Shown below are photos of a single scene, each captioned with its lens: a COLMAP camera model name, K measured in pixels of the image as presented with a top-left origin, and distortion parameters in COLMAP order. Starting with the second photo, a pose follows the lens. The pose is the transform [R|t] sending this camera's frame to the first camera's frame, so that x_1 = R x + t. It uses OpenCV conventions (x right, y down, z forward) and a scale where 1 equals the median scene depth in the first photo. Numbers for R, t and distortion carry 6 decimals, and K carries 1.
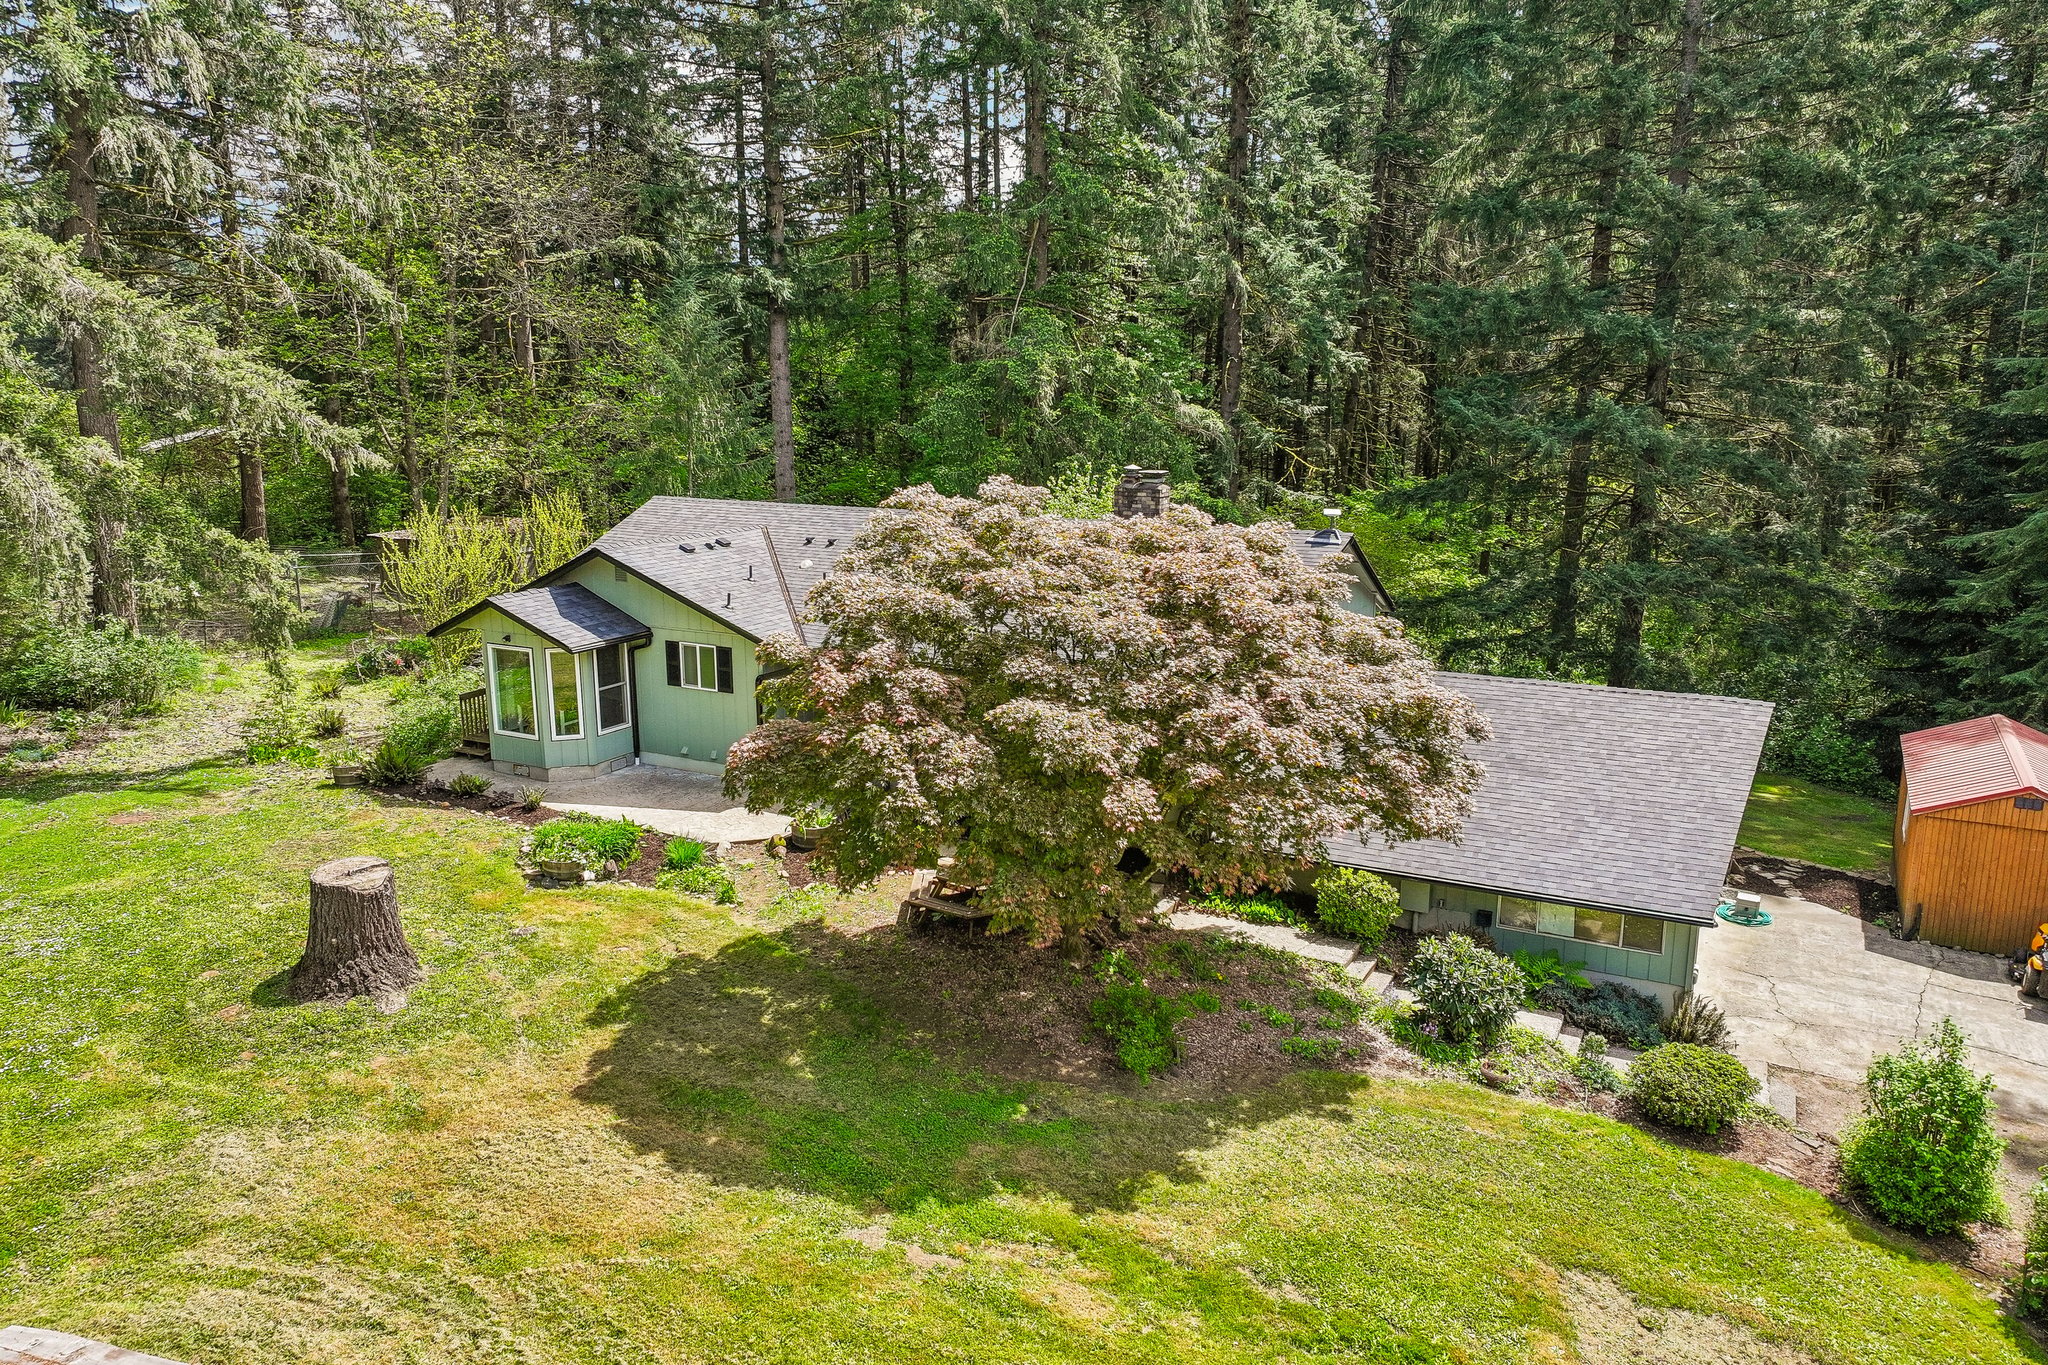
lens RADIAL K [[1427.8, 0, 1024.0], [0, 1427.8, 682.5], [0, 0, 1]] dist [0.026690, 0.001631]
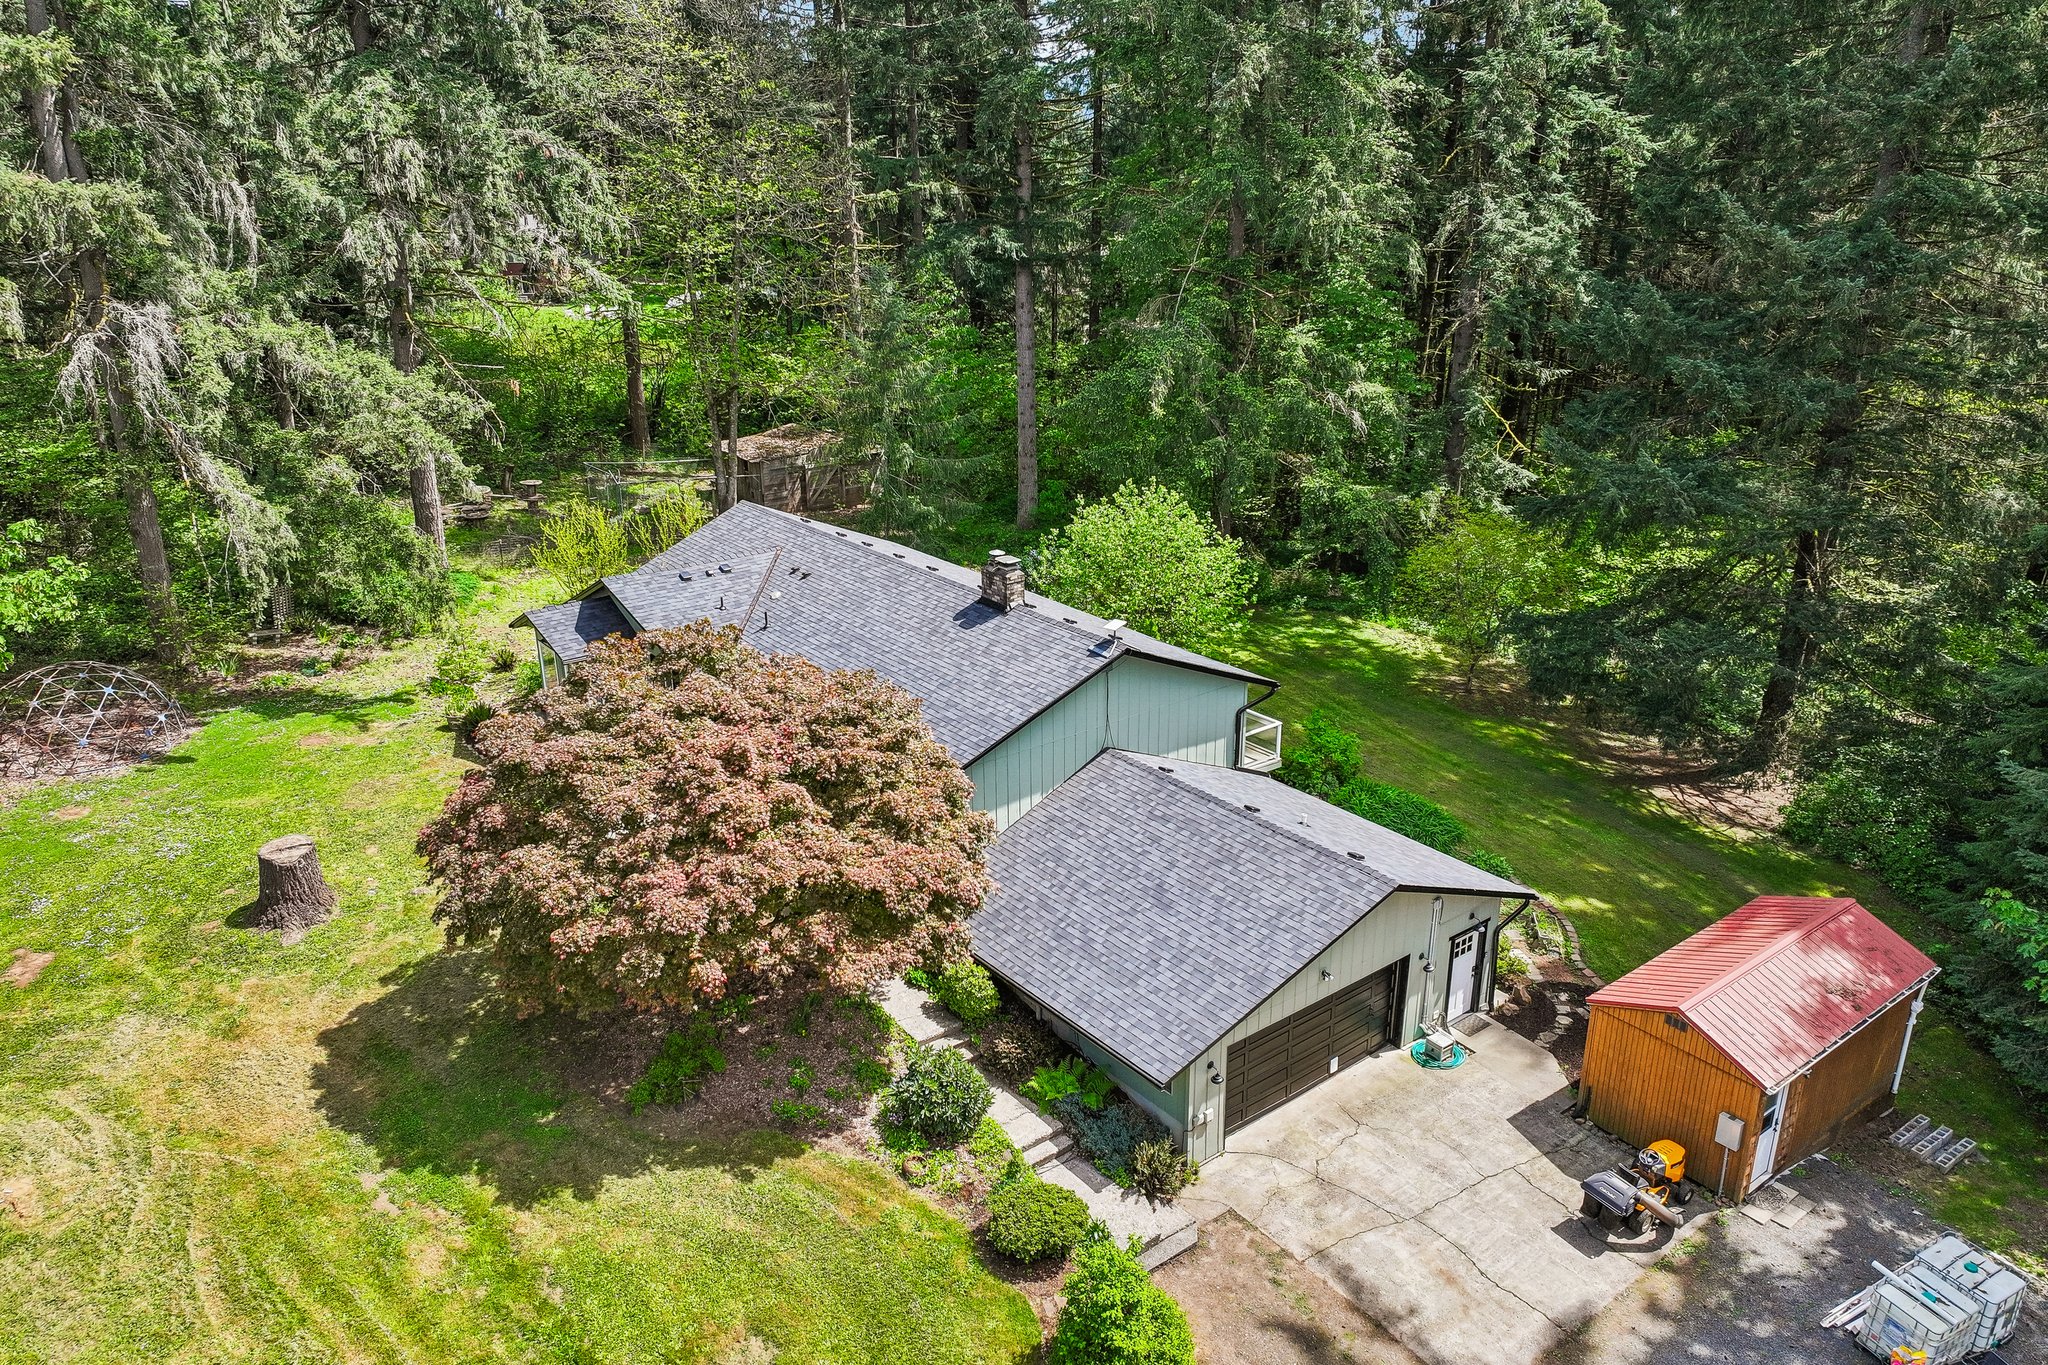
lens RADIAL K [[1427.8, 0, 1024.0], [0, 1427.8, 682.5], [0, 0, 1]] dist [0.026690, 0.001631]
pose [[0.916204, 0.132763, -0.378080, 0.815536], [-0.077176, 0.984319, 0.158621, -0.348037], [0.393210, -0.116151, 0.912083, -0.067523]]
